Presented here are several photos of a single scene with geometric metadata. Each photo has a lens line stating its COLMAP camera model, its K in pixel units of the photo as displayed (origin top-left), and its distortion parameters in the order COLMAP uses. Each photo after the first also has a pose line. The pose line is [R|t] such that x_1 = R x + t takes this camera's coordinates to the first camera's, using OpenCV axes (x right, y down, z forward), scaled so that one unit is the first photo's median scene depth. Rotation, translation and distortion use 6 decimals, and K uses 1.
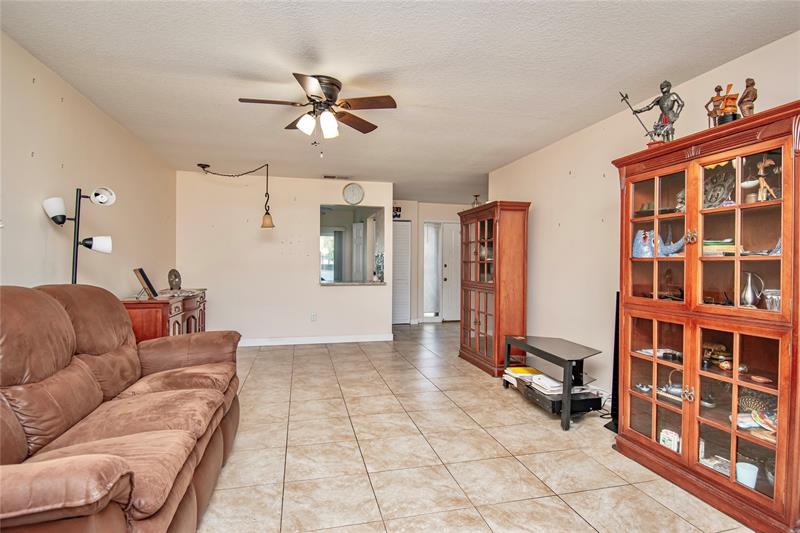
lens RADIAL K [[415.9, 0, 400.0], [0, 415.9, 266.5], [0, 0, 1]] dist [-0.000424, -0.000134]
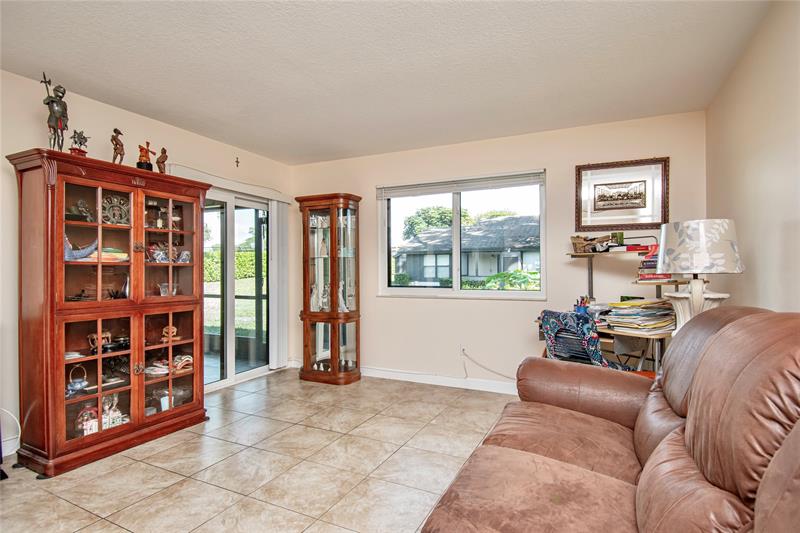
lens RADIAL K [[425.3, 0, 400.0], [0, 425.3, 266.5], [0, 0, 1]] dist [0.000015, -0.000080]
pose [[-0.758554, -0.002062, 0.651607, -0.755751], [0.002239, 0.999981, 0.005770, -0.014852], [-0.651606, 0.005836, -0.758535, 1.432411]]
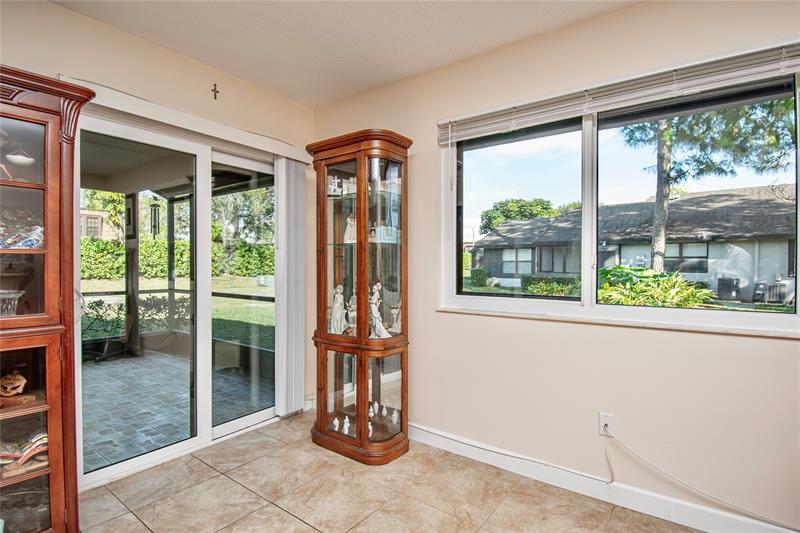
lens RADIAL K [[405.7, 0, 400.0], [0, 405.7, 266.5], [0, 0, 1]] dist [-0.004224, -0.001759]
pose [[-0.624667, -0.014178, 0.780763, -0.147349], [-0.000696, 0.999845, 0.017599, -0.002083], [-0.780891, 0.010450, -0.624580, 0.731863]]
